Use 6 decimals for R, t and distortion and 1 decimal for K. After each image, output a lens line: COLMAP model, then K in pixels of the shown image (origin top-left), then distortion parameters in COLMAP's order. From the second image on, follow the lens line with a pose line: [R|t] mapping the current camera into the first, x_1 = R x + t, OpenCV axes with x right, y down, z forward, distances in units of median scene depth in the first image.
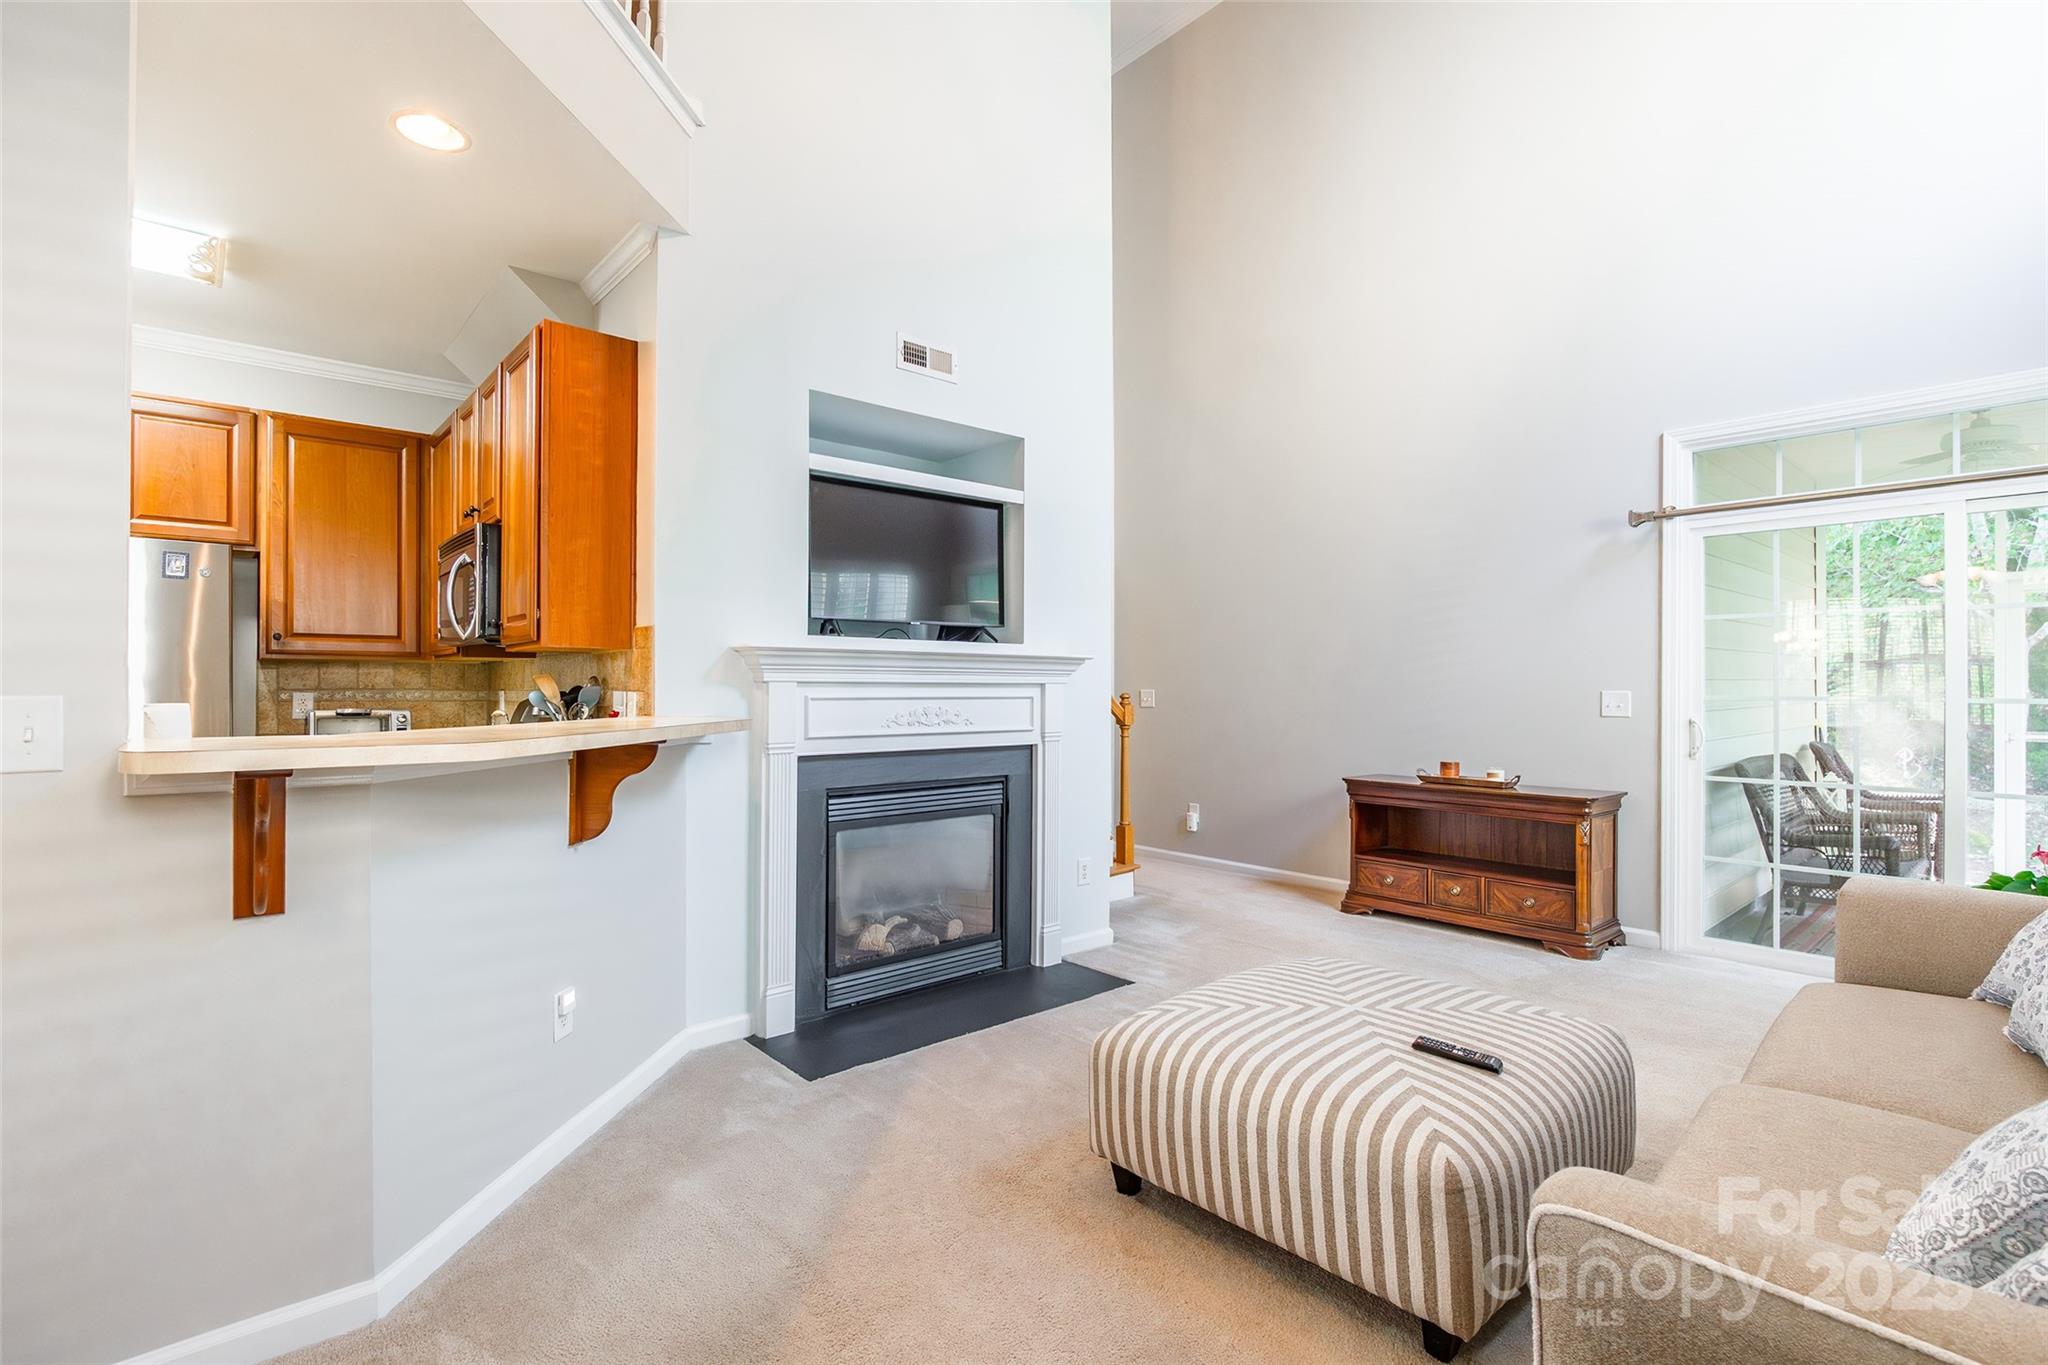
lens RADIAL K [[955.5, 0, 1023.1], [0, 955.5, 691.1], [0, 0, 1]] dist [-0.005821, -0.000076]
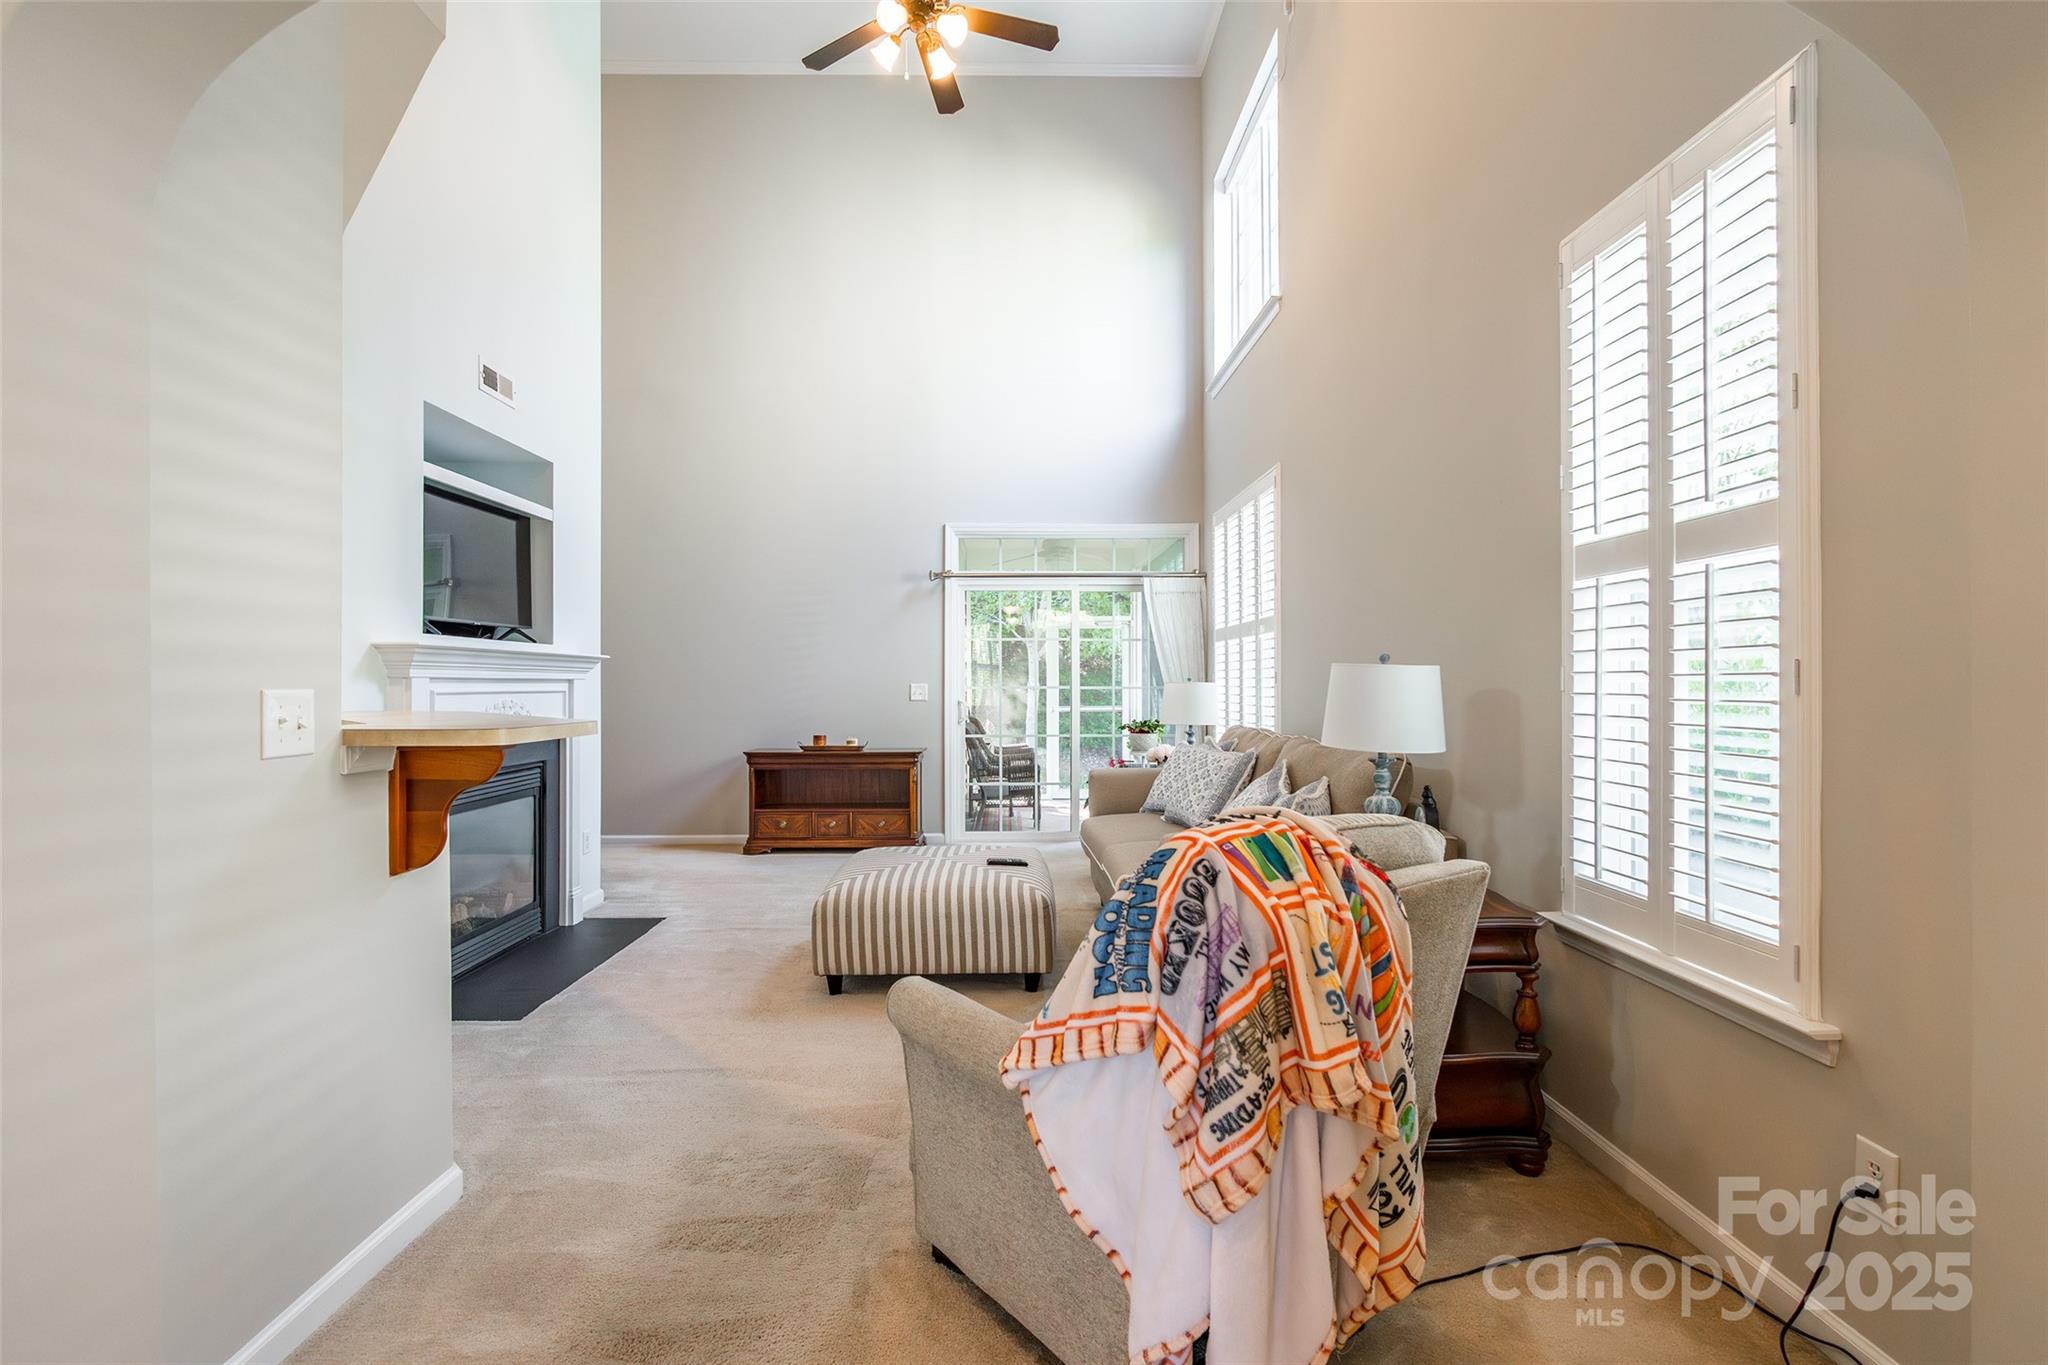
lens RADIAL K [[955.5, 0, 1023.6], [0, 955.5, 680.4], [0, 0, 1]] dist [-0.005821, -0.000076]
pose [[0.647345, -0.000922, 0.762196, -0.494032], [0.005606, 0.999978, -0.003552, 0.000801], [-0.762176, 0.006572, 0.647336, -0.157967]]
